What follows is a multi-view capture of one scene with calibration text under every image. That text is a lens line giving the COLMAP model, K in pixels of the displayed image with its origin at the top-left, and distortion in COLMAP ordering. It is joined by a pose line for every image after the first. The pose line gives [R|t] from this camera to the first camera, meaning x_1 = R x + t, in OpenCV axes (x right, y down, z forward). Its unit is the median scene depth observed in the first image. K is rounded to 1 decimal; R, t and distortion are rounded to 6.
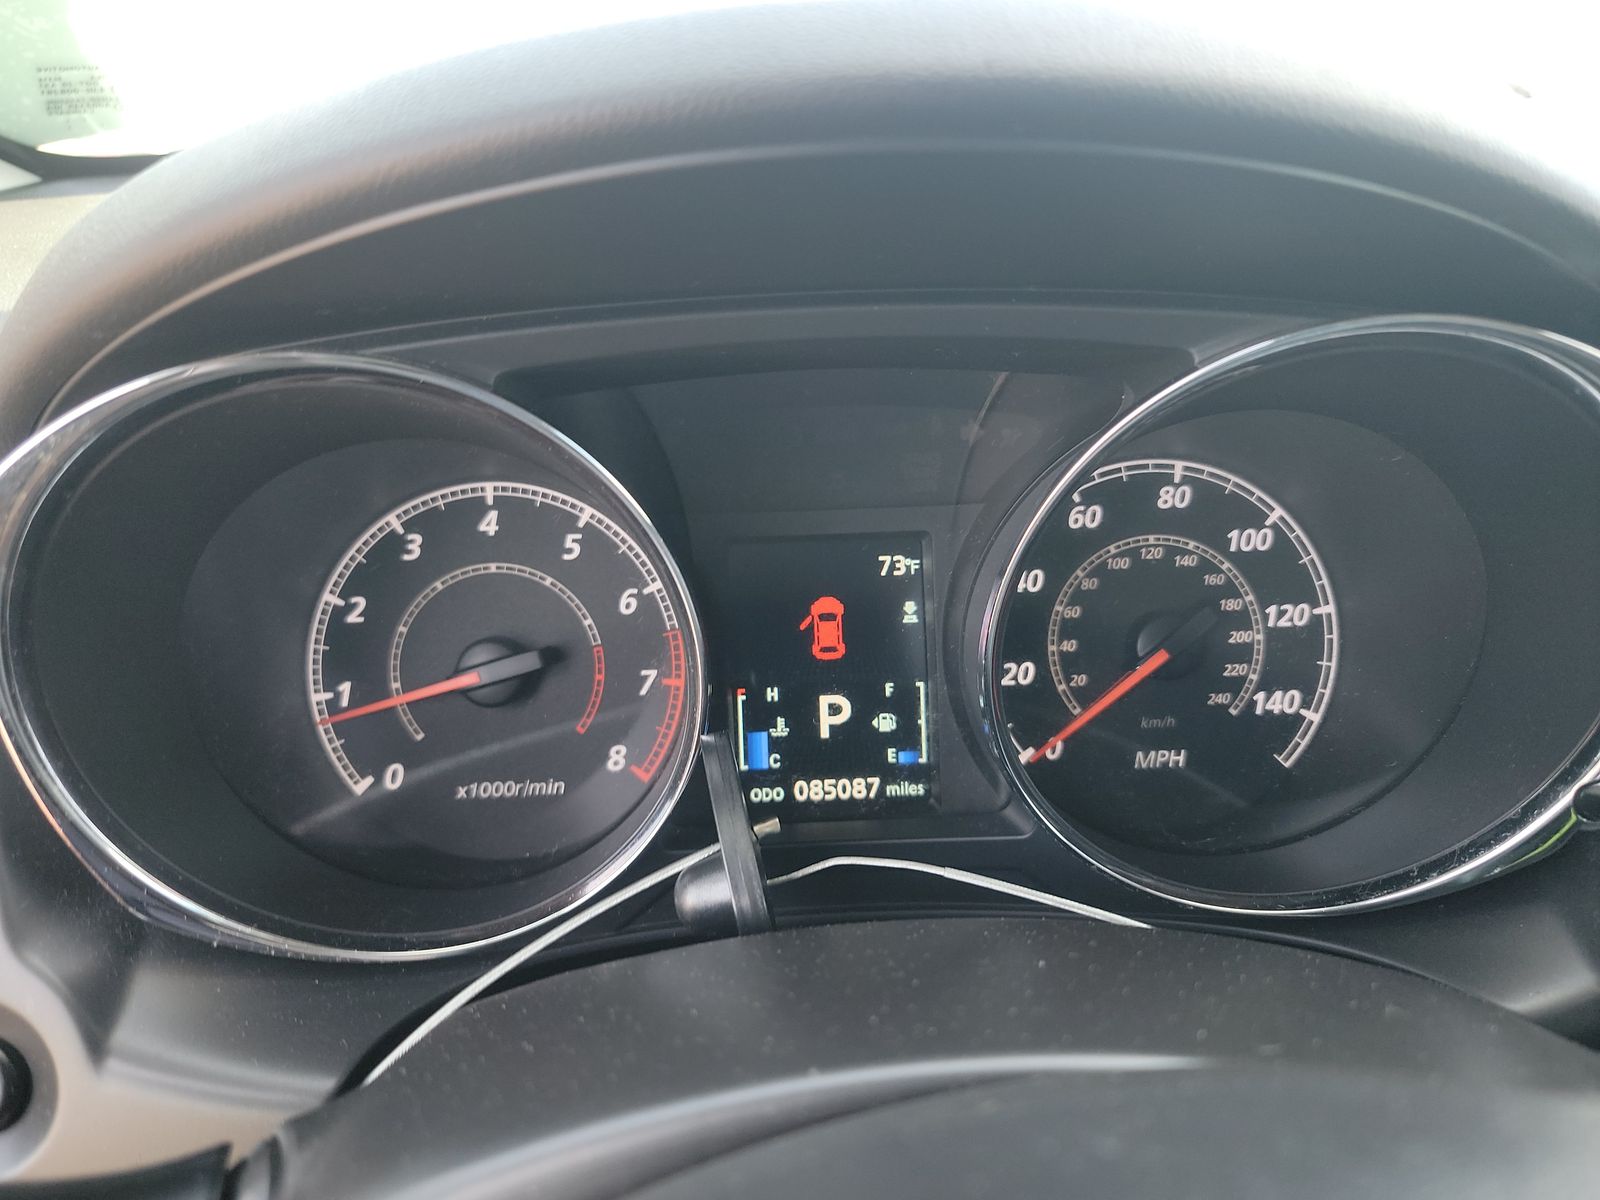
lens RADIAL K [[1137.1, 0, 801.7], [0, 1137.1, 611.7], [0, 0, 1]] dist [-0.000927, -0.003059]
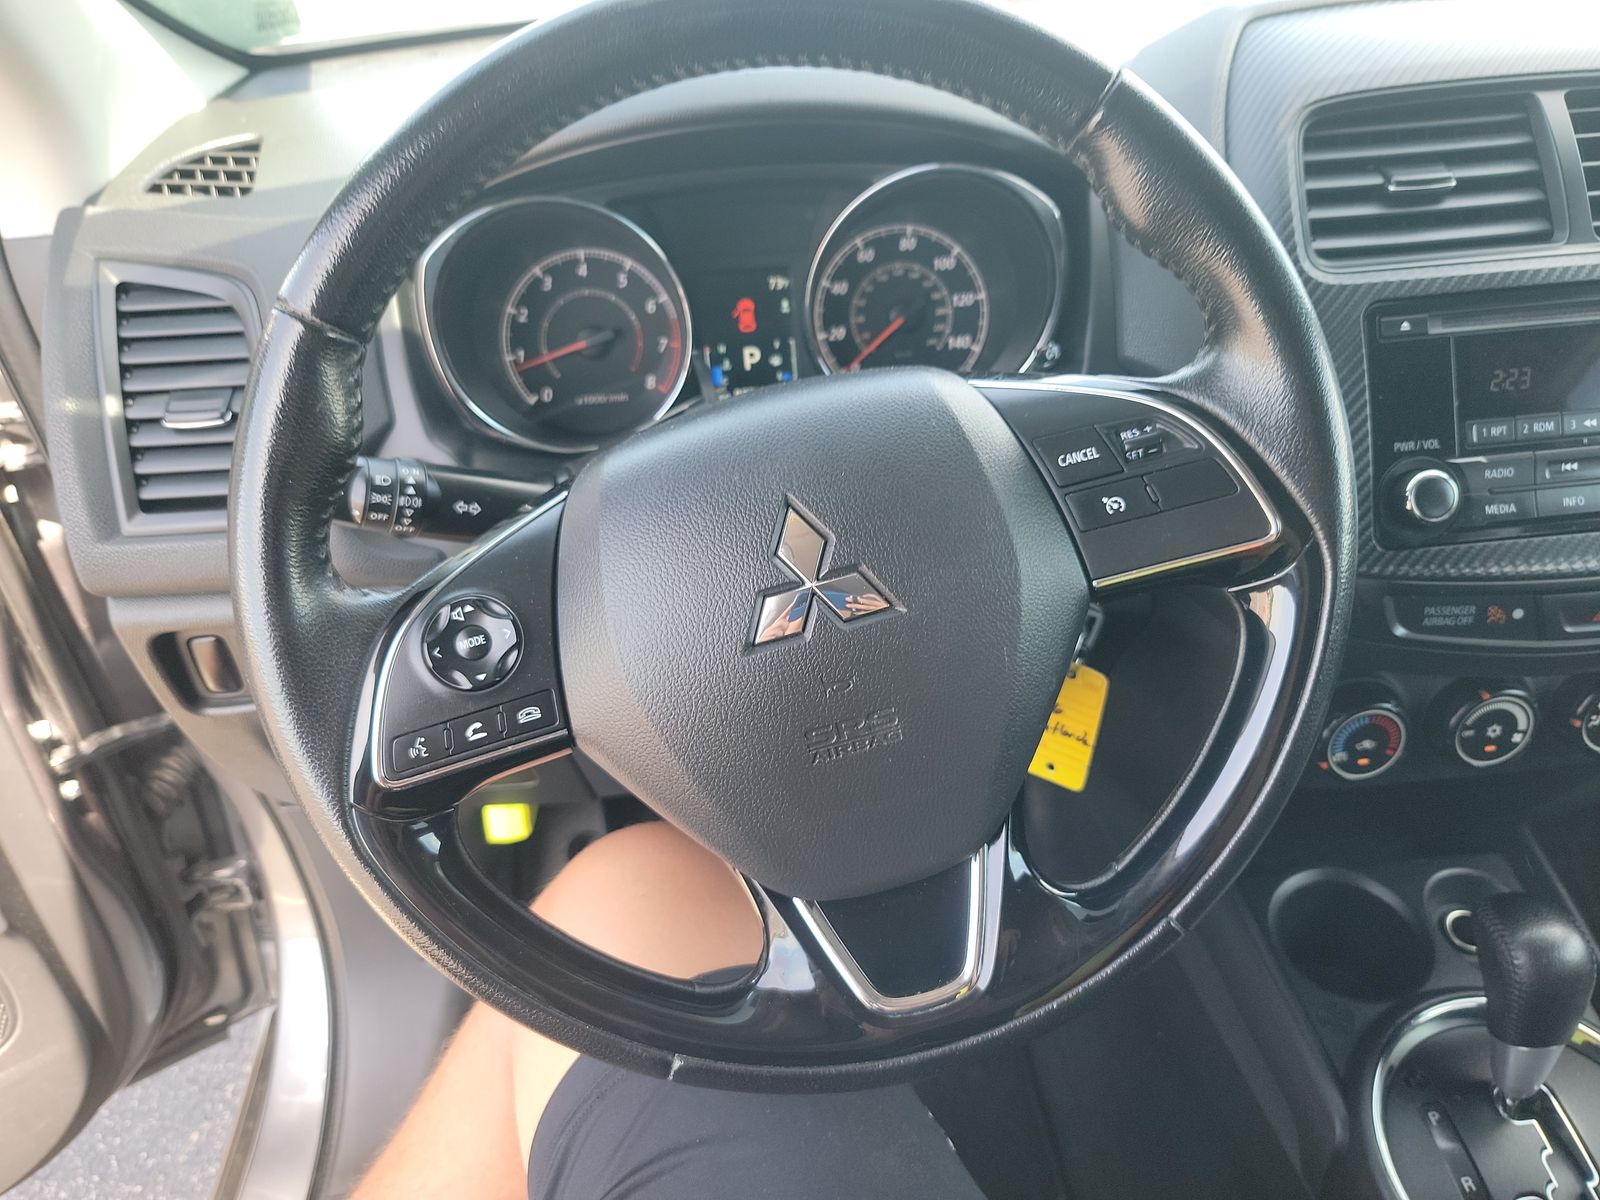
lens RADIAL K [[1066.1, 0, 793.5], [0, 1066.1, 594.0], [0, 0, 1]] dist [0.002638, -0.002212]
pose [[0.998548, -0.048751, 0.022902, 0.039817], [0.043742, 0.982079, 0.183322, 0.163979], [-0.031429, -0.182054, 0.982786, -1.045446]]
